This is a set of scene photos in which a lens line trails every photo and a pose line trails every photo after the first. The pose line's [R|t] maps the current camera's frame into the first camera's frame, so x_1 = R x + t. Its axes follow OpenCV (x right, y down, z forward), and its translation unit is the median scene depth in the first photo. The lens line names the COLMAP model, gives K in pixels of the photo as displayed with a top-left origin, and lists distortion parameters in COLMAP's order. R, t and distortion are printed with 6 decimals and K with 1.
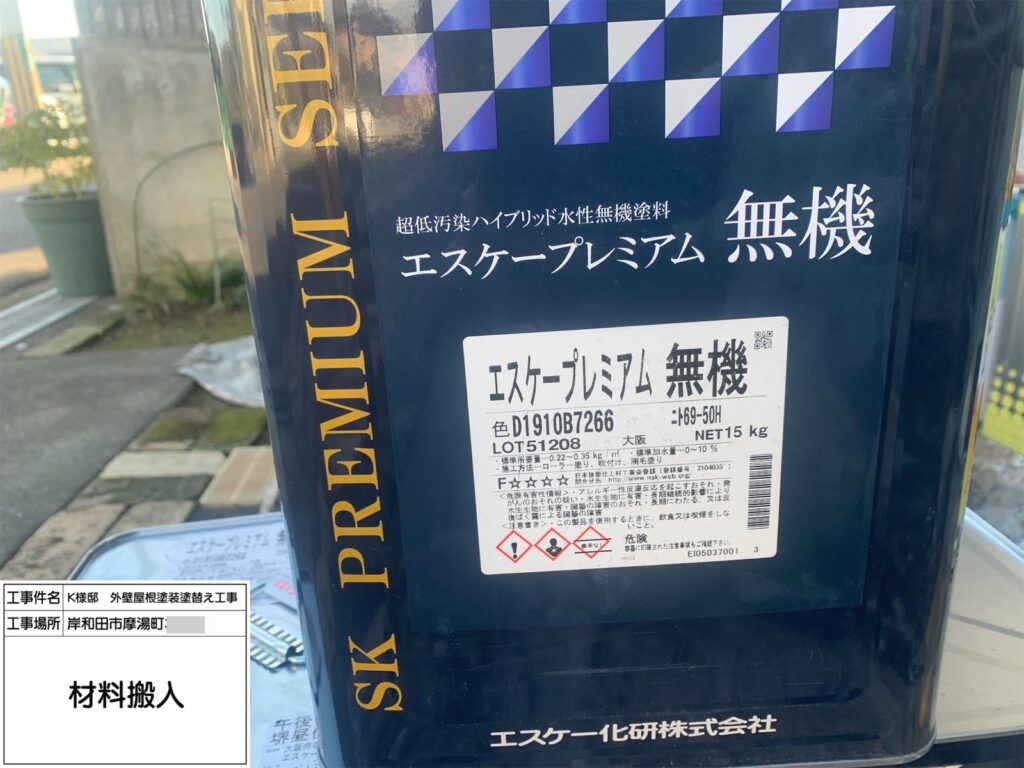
lens RADIAL K [[811.6, 0, 501.7], [0, 811.6, 389.6], [0, 0, 1]] dist [0.073620, -0.157180]
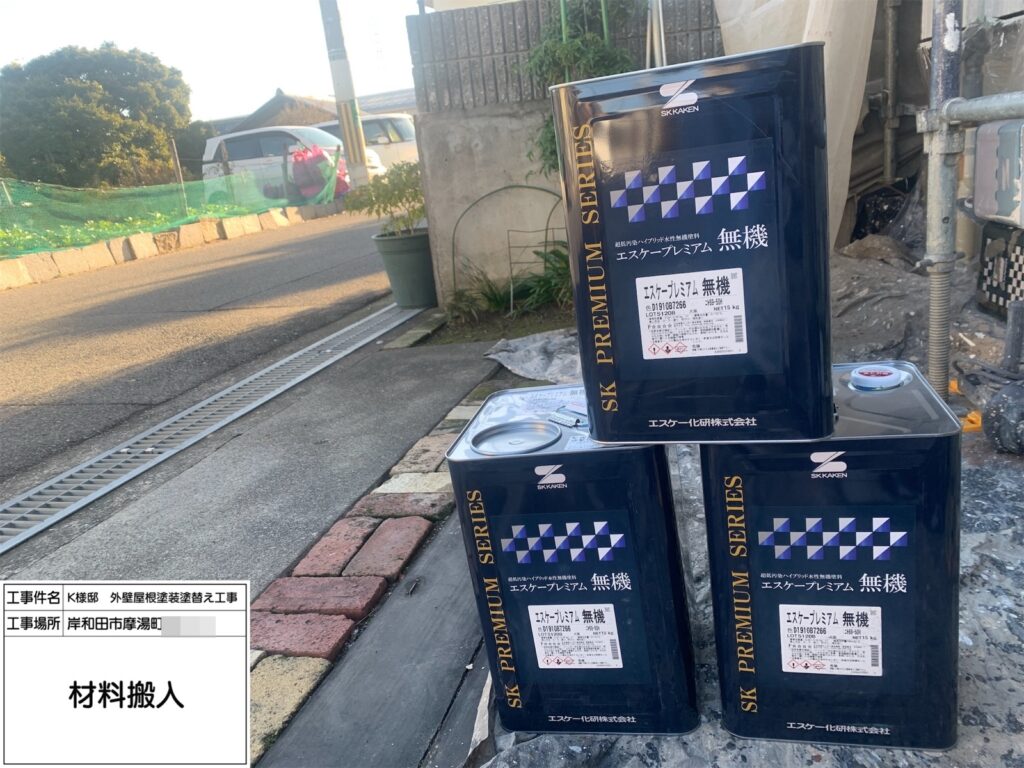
lens RADIAL K [[811.6, 0, 501.7], [0, 811.6, 389.6], [0, 0, 1]] dist [0.073620, -0.157180]
pose [[0.947791, 0.010750, -0.318712, 0.401703], [-0.017697, 0.999665, -0.018910, 0.373082], [0.318402, 0.023563, 0.947663, -1.846439]]
